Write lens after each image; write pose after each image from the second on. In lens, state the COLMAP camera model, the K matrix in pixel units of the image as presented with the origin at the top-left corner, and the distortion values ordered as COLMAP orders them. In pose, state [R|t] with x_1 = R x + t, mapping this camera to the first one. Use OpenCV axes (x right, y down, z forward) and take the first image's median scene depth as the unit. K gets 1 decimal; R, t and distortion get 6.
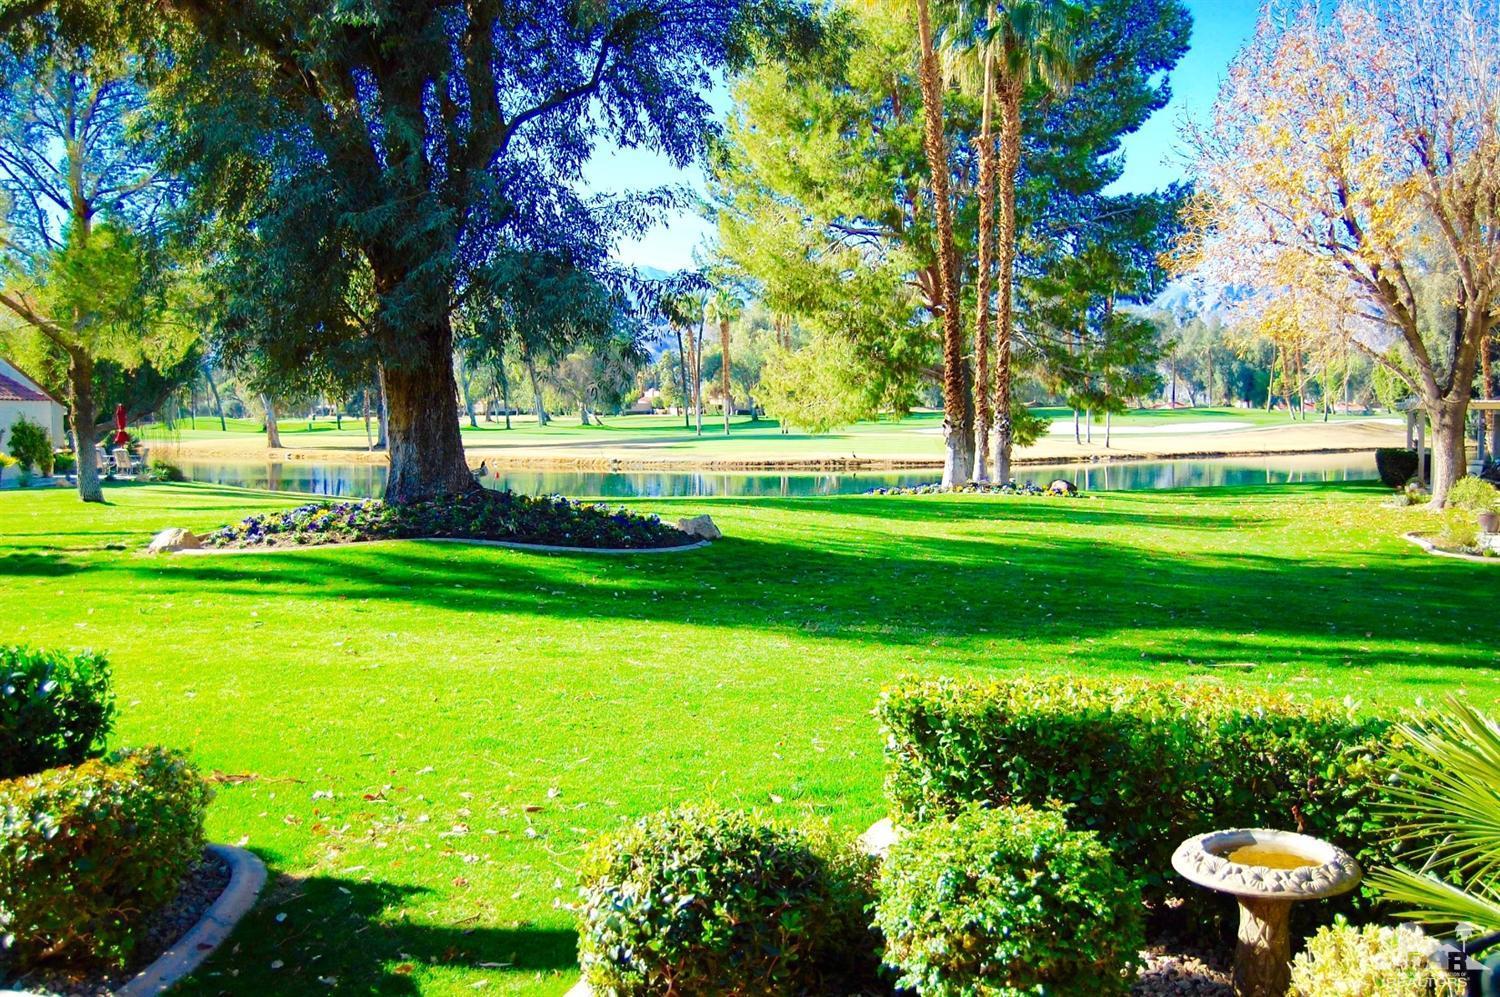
lens RADIAL K [[1670.1, 0, 750.5], [0, 1670.1, 499.7], [0, 0, 1]] dist [-0.103110, 0.000000]
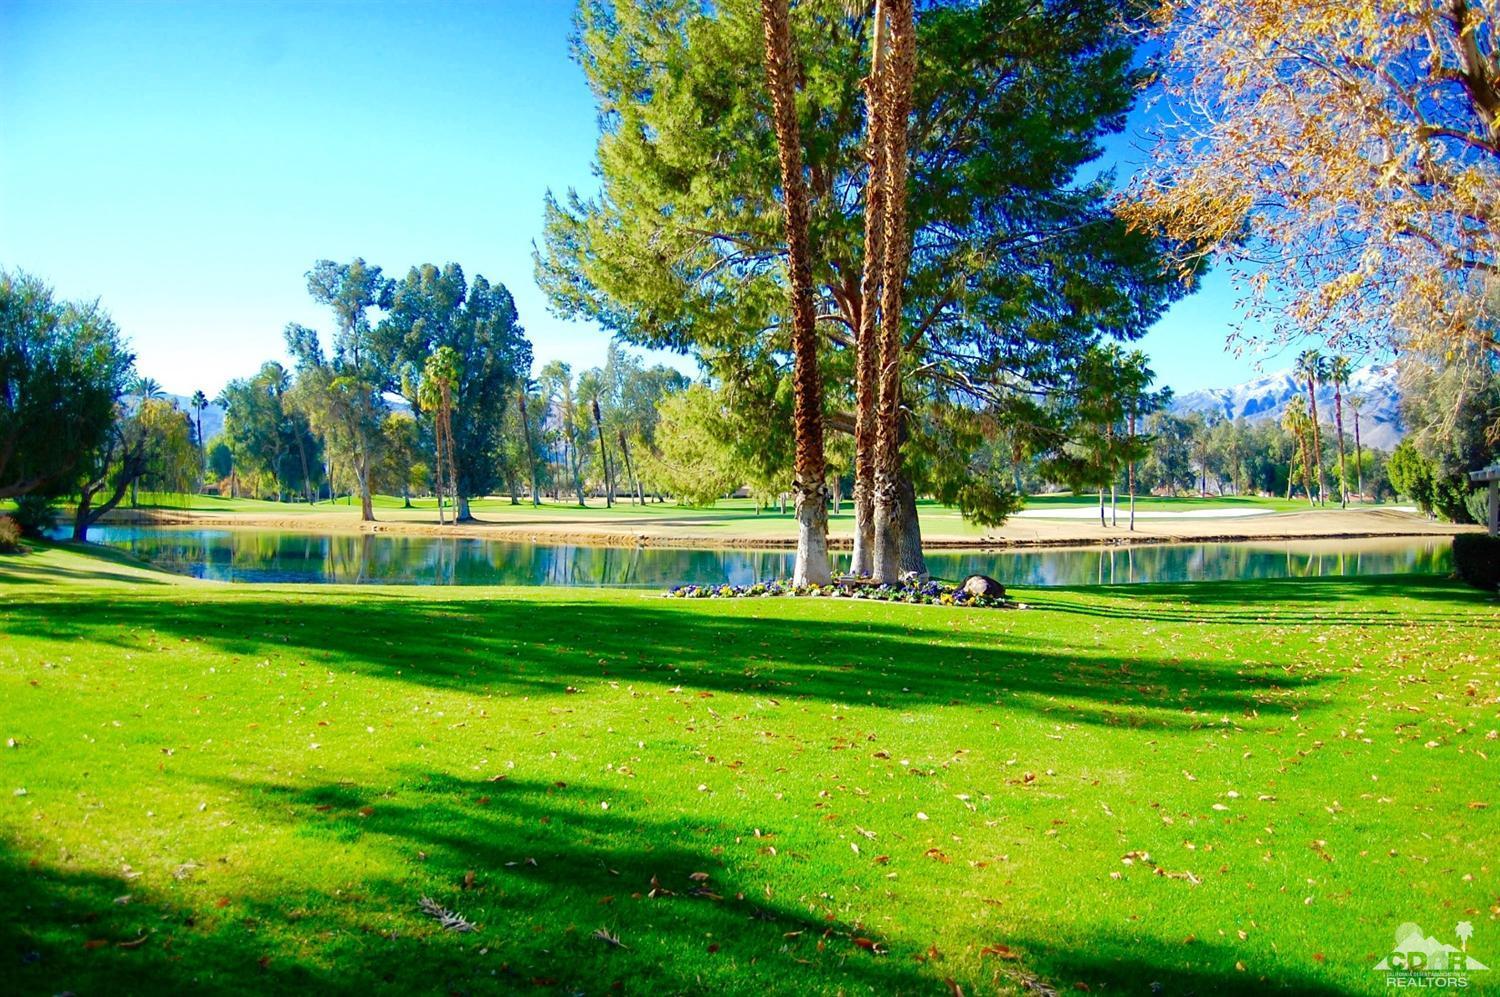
lens RADIAL K [[1316.3, 0, 749.8], [0, 1316.3, 499.2], [0, 0, 1]] dist [-0.092680, -0.002579]
pose [[0.995919, 0.011387, -0.089529, 0.048722], [-0.016075, 0.998527, -0.051814, -0.004677], [0.088808, 0.053041, 0.994636, 0.162257]]
